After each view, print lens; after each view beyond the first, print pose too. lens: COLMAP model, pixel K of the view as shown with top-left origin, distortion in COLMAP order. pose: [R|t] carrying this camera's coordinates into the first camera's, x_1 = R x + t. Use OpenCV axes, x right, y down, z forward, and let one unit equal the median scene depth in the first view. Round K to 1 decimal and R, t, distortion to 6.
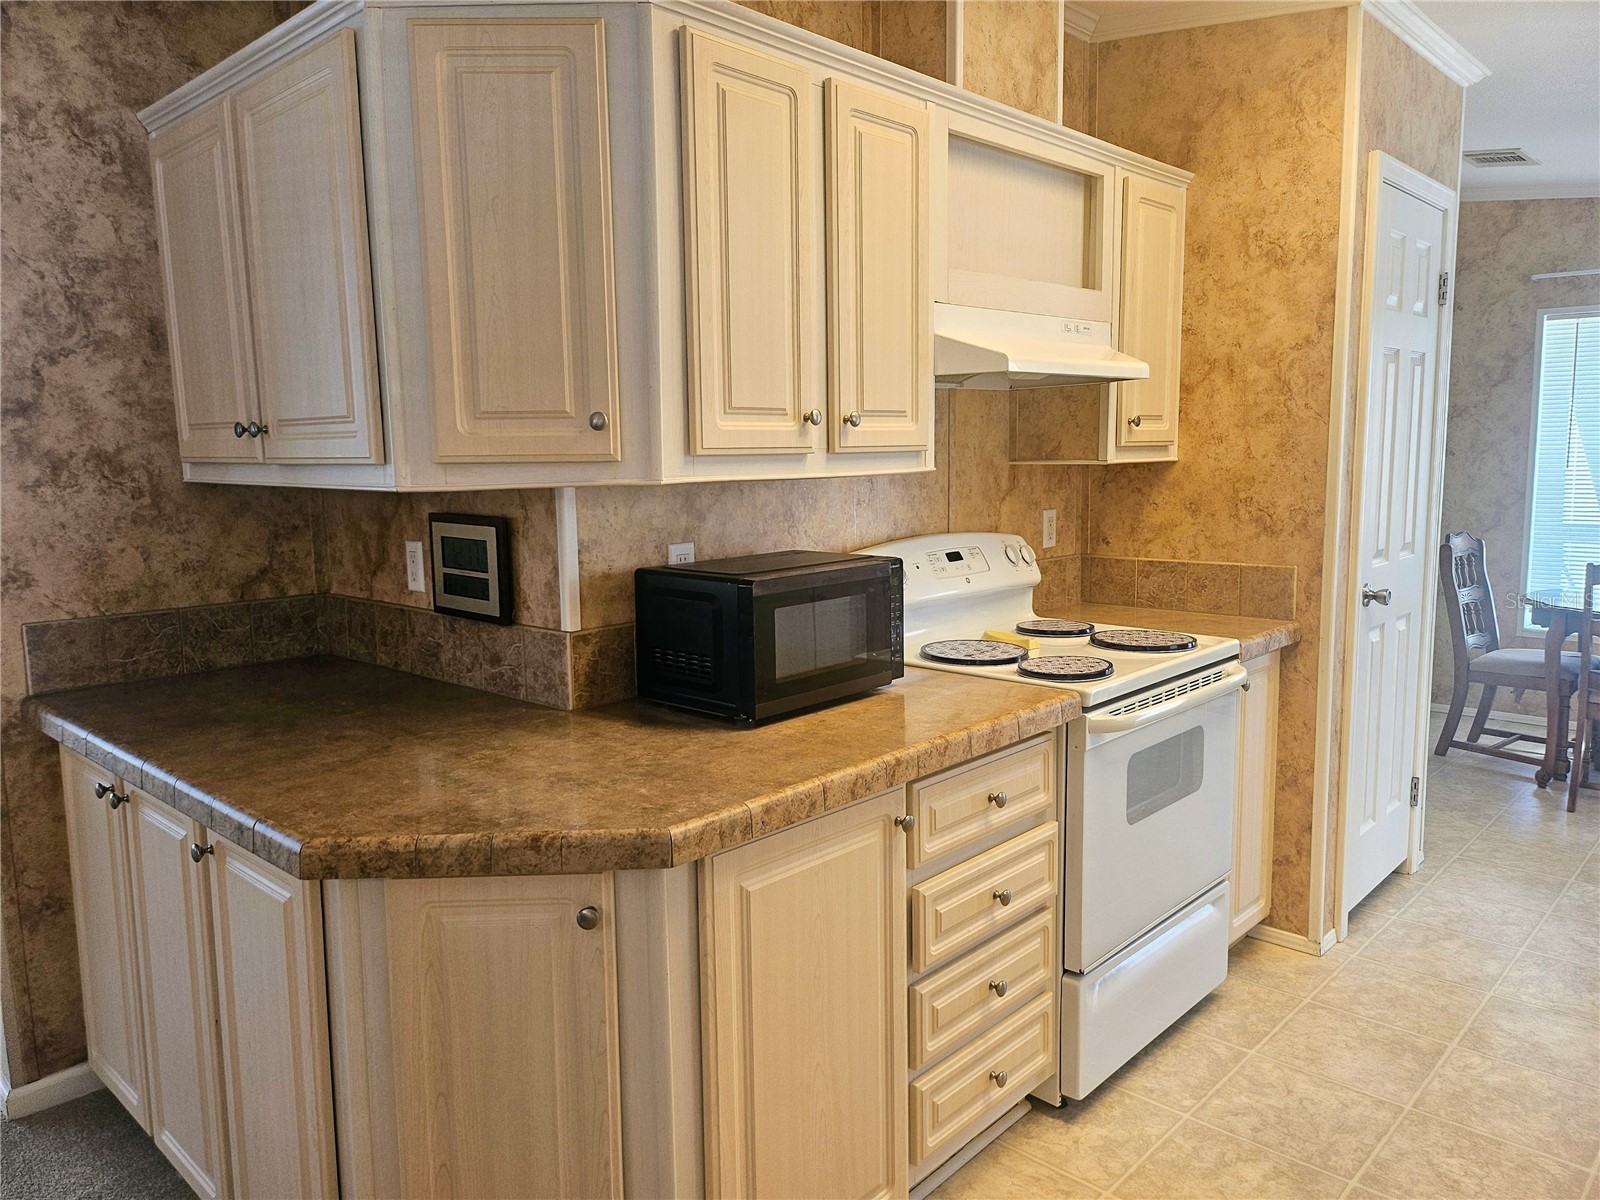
lens RADIAL K [[1141.1, 0, 798.6], [0, 1141.1, 600.3], [0, 0, 1]] dist [0.008515, -0.016950]
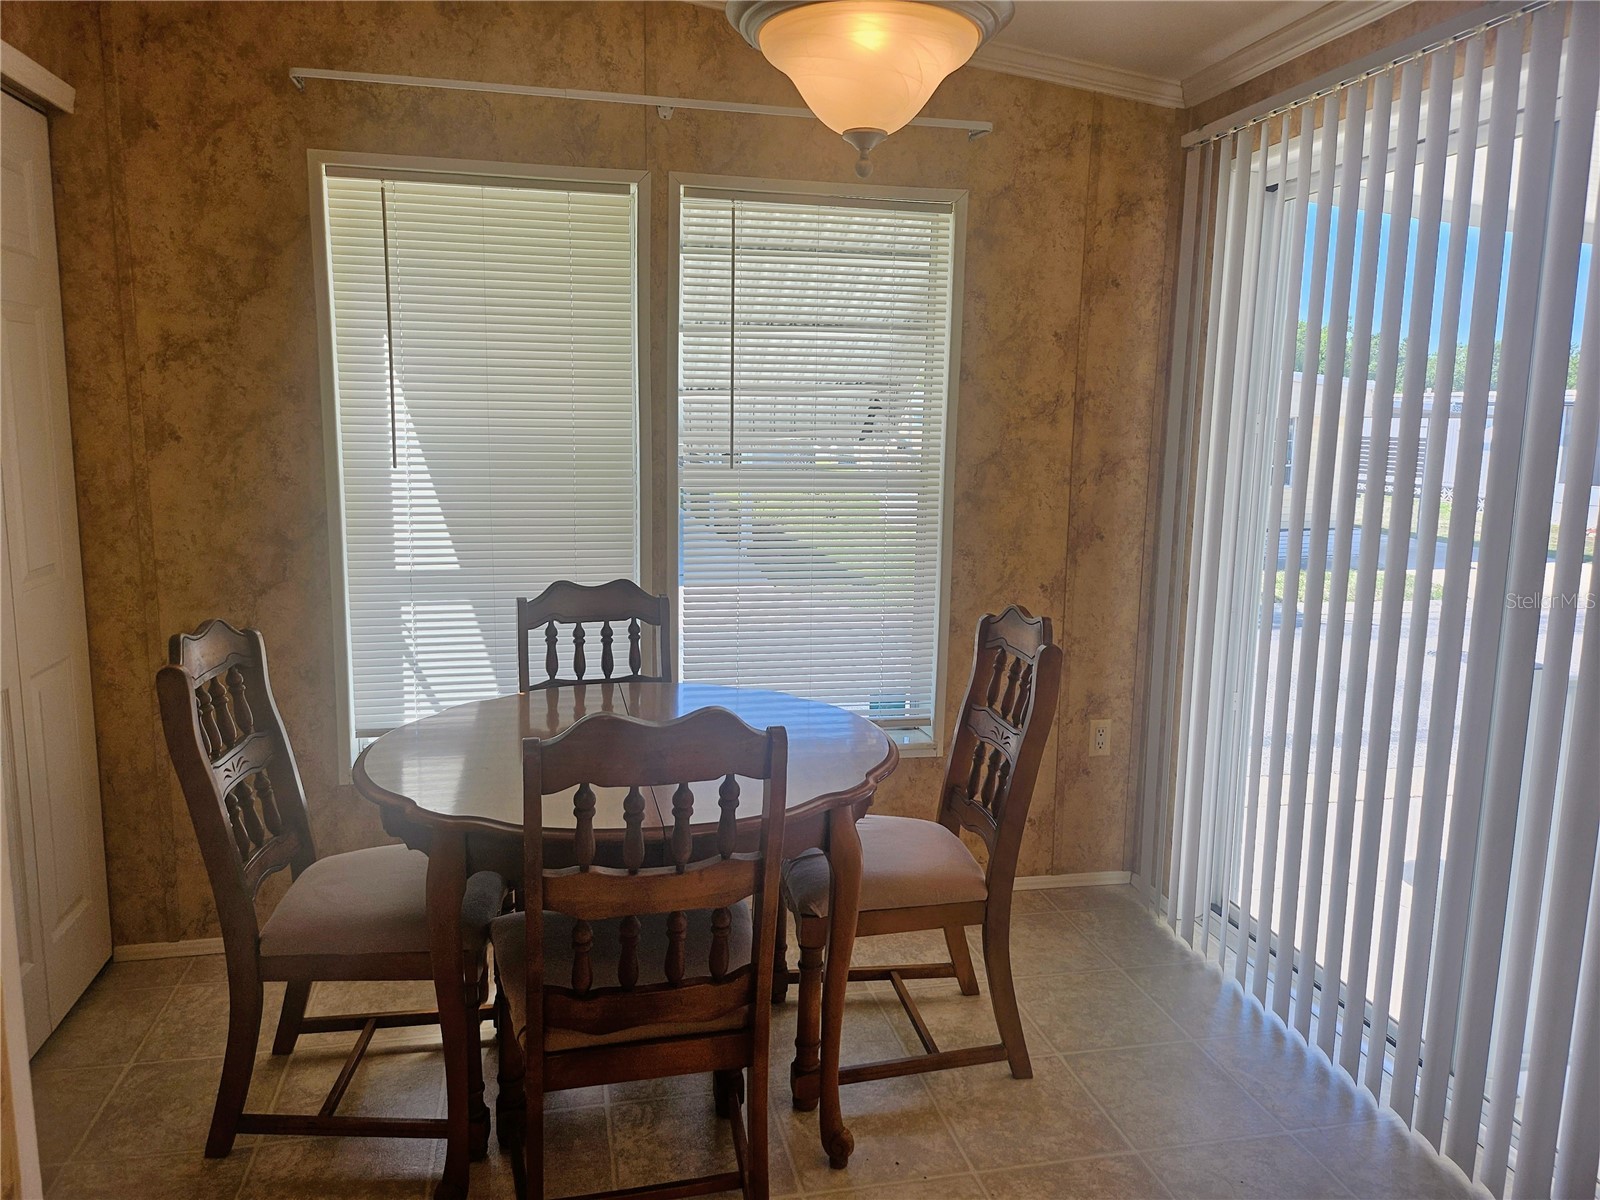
lens RADIAL K [[1141.1, 0, 798.4], [0, 1141.1, 602.0], [0, 0, 1]] dist [0.008515, -0.016950]
pose [[0.563360, -0.108873, 0.819007, 0.336272], [0.081763, 0.993760, 0.075863, -0.078720], [-0.822156, 0.024226, 0.568746, 0.541073]]
